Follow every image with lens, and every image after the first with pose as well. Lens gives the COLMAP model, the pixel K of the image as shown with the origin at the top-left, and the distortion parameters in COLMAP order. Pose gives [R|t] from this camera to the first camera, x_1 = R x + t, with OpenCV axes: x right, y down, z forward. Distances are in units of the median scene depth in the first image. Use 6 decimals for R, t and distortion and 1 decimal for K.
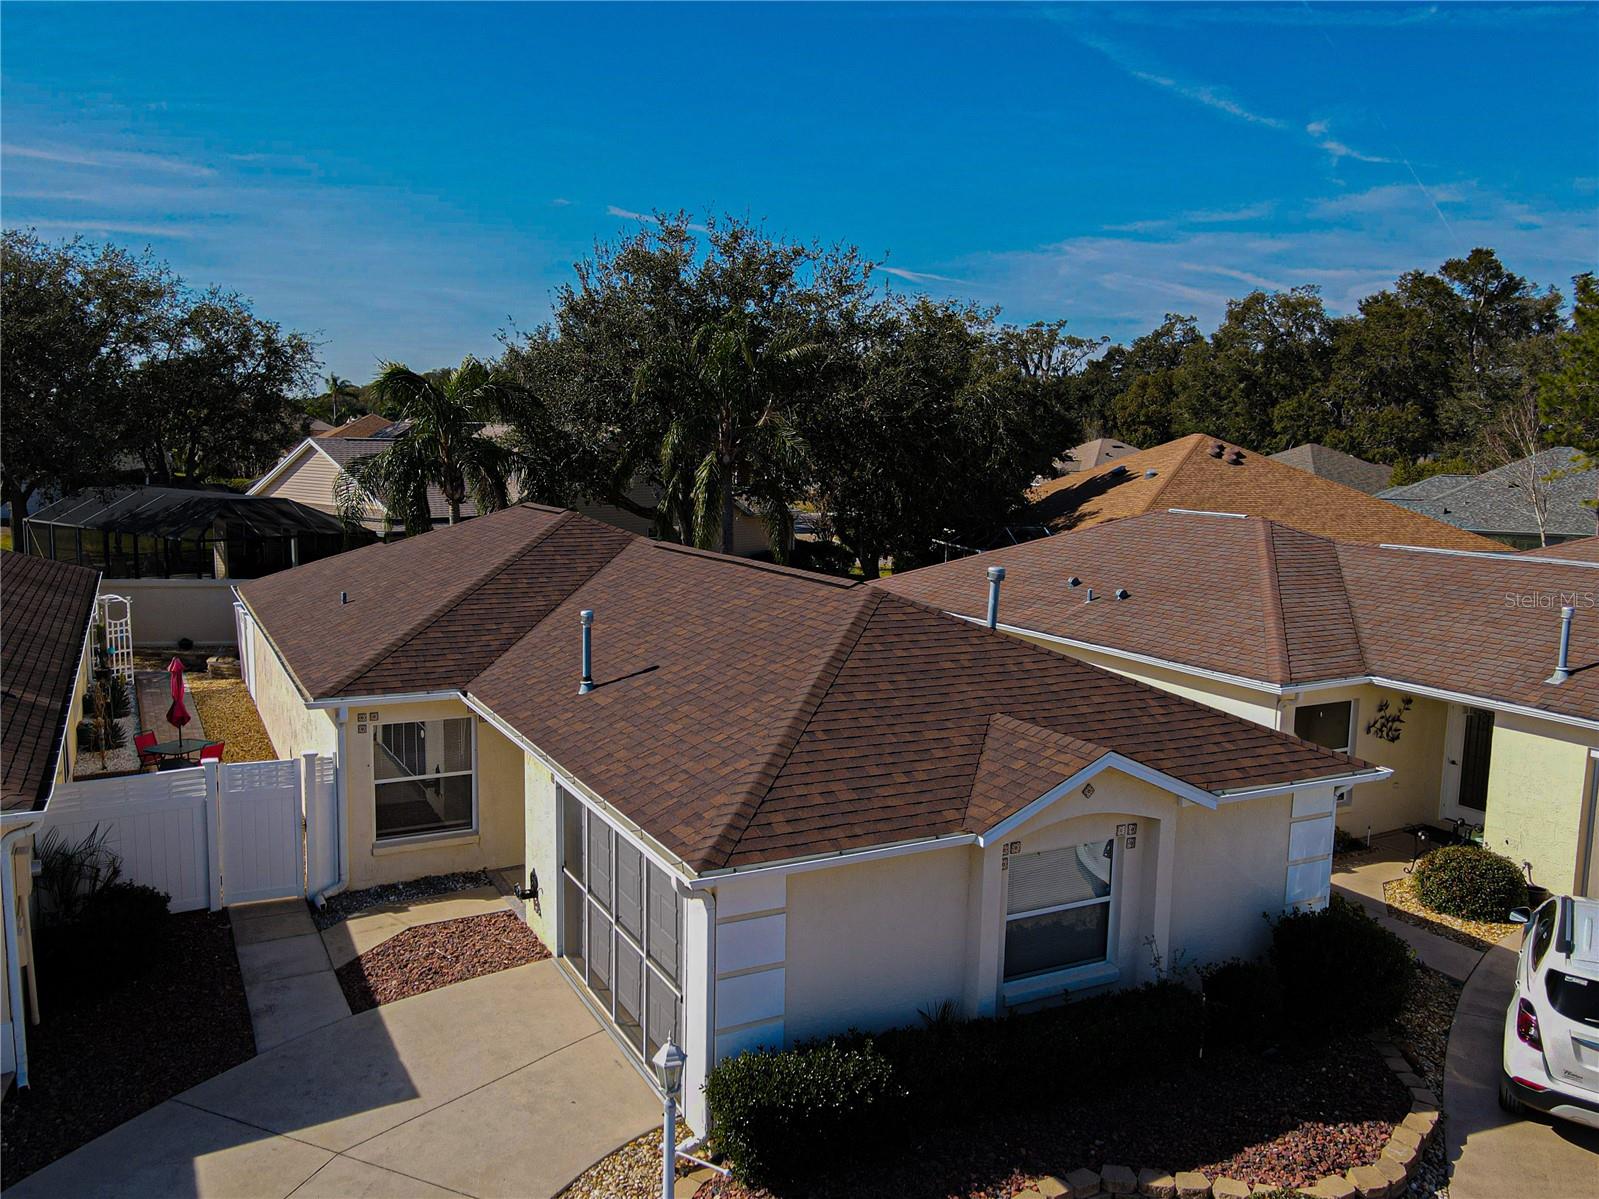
lens RADIAL K [[1223.7, 0, 799.5], [0, 1223.7, 599.5], [0, 0, 1]] dist [0.011497, 0.001171]
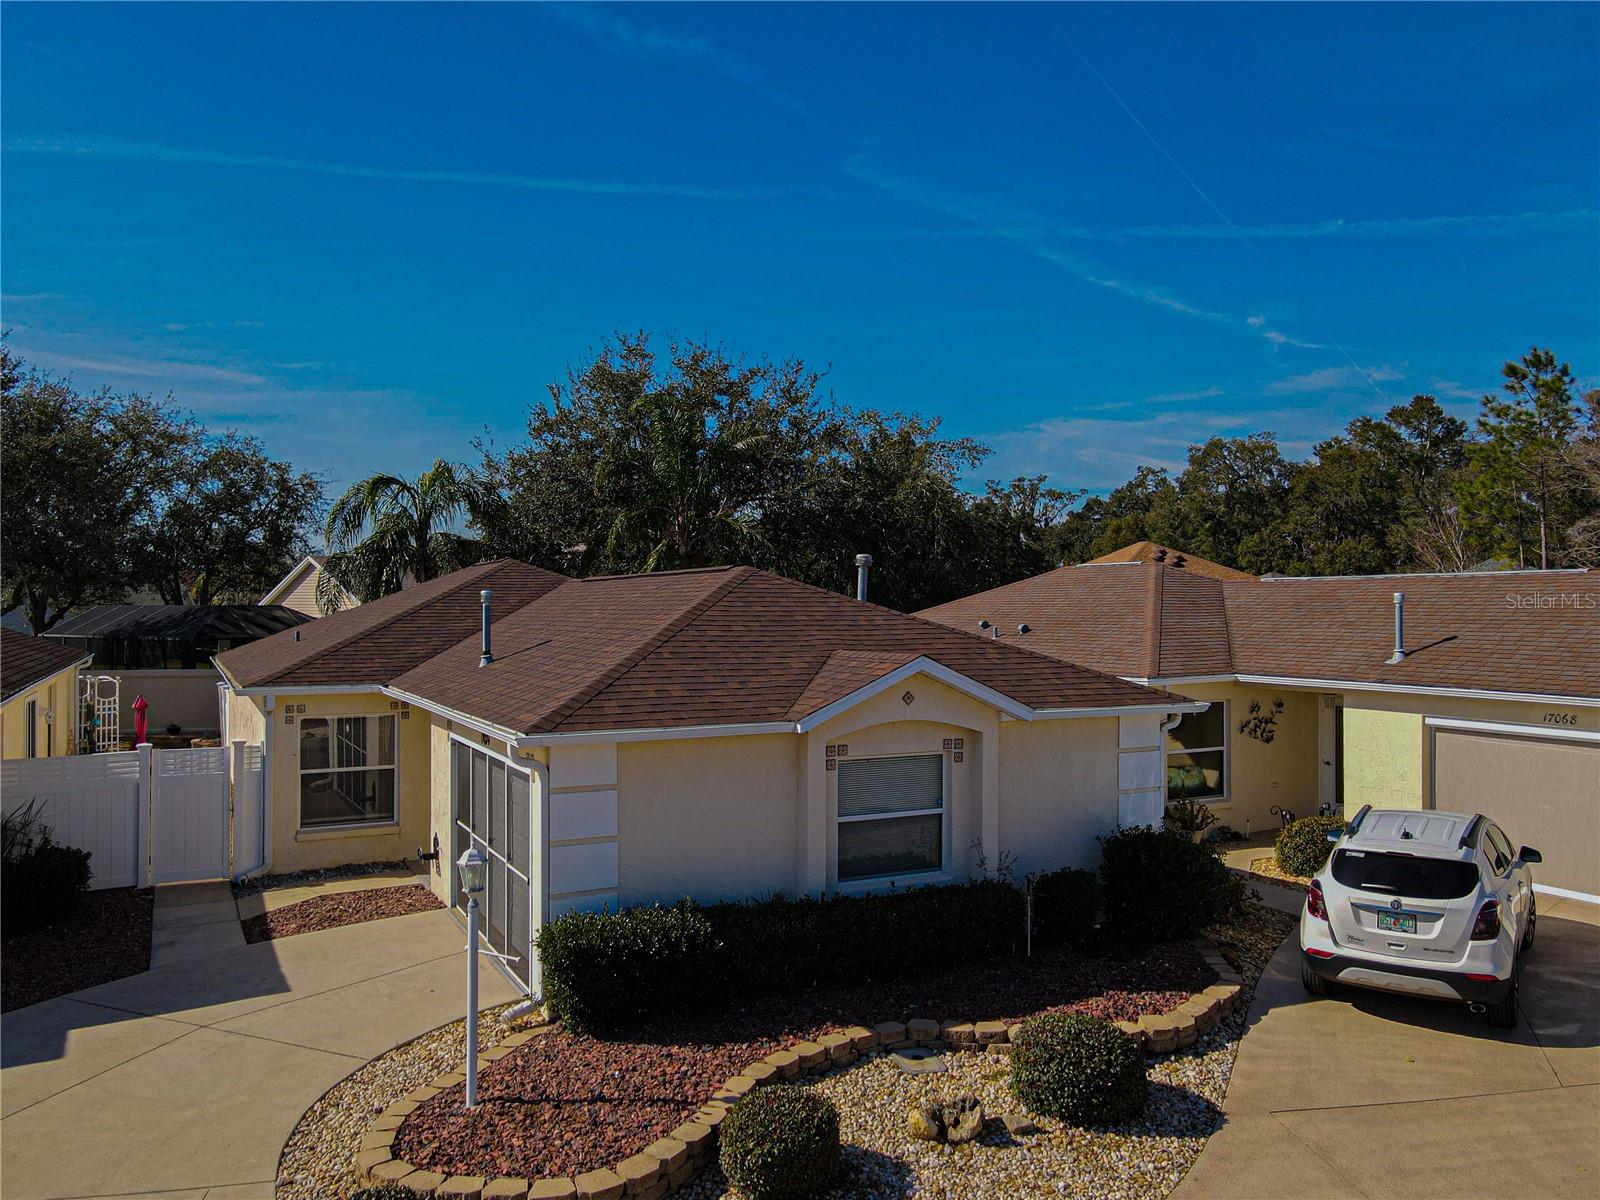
lens RADIAL K [[1176.6, 0, 800.0], [0, 1176.6, 600.0], [0, 0, 1]] dist [0.003131, 0.018323]
pose [[0.999751, -0.021364, -0.006449, 0.099328], [0.020321, 0.990963, -0.132584, 0.140097], [0.009223, 0.132420, 0.991151, -0.042908]]
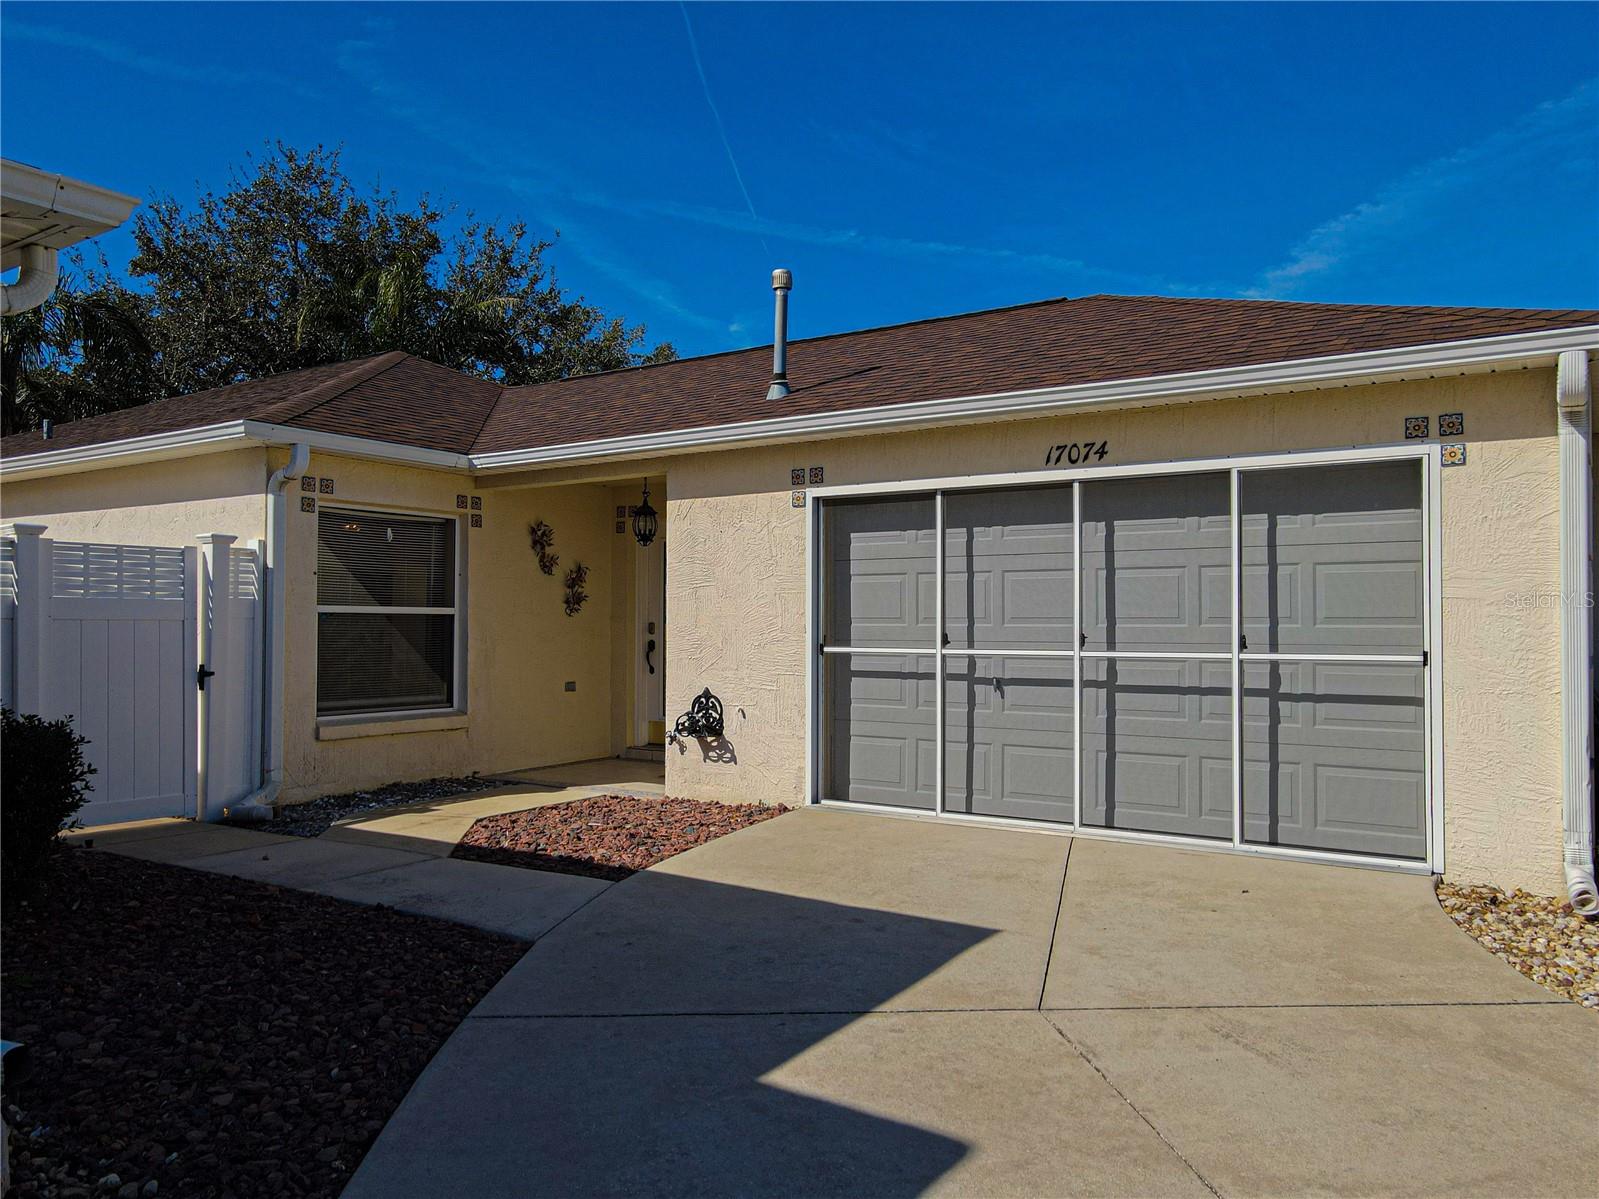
lens RADIAL K [[1175.9, 0, 799.5], [0, 1175.9, 599.5], [0, 0, 1]] dist [0.003131, 0.018323]
pose [[0.883624, -0.008543, 0.468119, -0.388048], [0.073929, 0.989836, -0.121484, 0.217991], [-0.462324, 0.141954, 0.875275, 0.410384]]
